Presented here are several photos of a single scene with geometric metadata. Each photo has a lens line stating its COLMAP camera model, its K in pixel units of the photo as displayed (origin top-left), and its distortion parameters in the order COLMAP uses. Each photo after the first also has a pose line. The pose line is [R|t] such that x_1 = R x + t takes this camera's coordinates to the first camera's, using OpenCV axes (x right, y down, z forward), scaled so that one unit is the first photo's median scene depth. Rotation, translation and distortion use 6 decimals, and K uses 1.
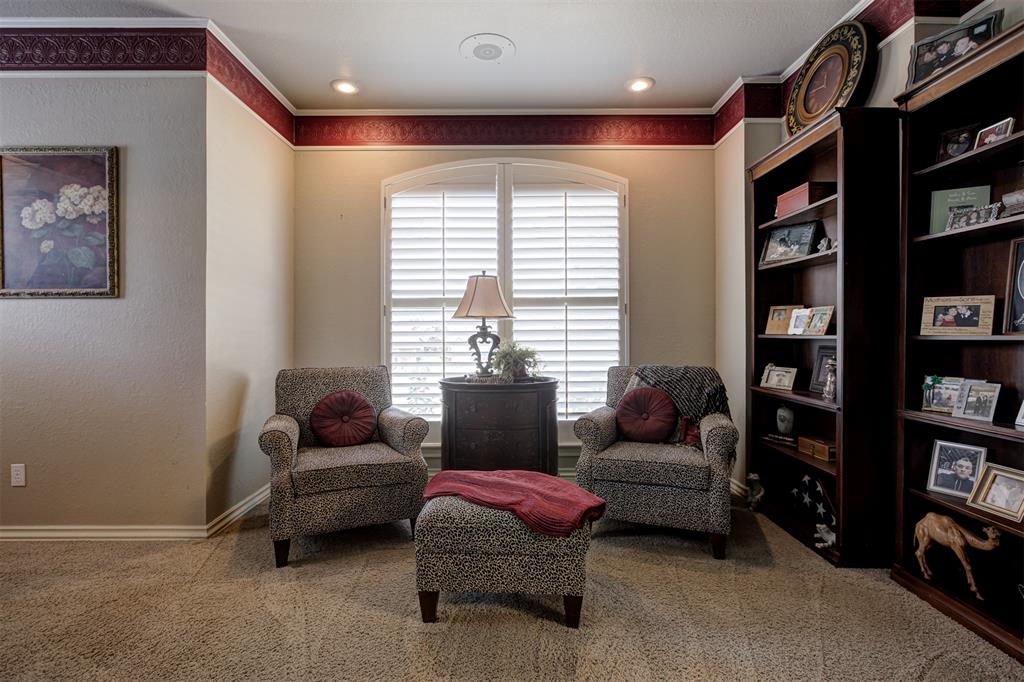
lens RADIAL K [[483.1, 0, 507.7], [0, 483.1, 335.6], [0, 0, 1]] dist [-0.009452, 0.005914]
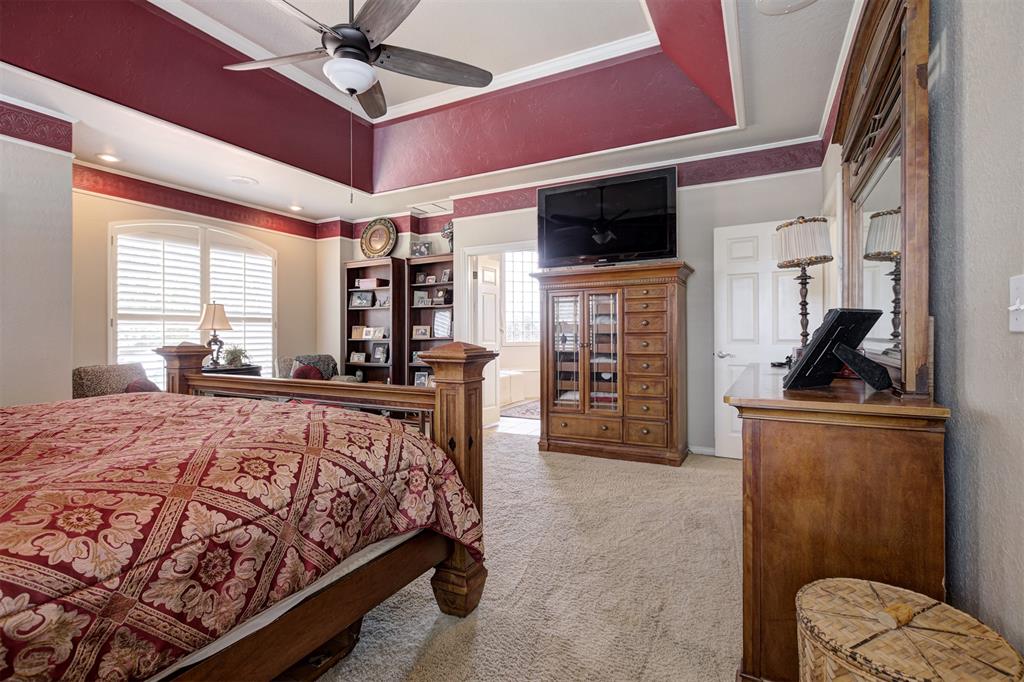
lens RADIAL K [[483.1, 0, 507.7], [0, 483.1, 335.6], [0, 0, 1]] dist [-0.009452, 0.005914]
pose [[0.463797, -0.000642, 0.885941, -1.083882], [0.012251, 0.999909, -0.005689, 0.004251], [-0.885857, 0.013493, 0.463763, -0.651422]]
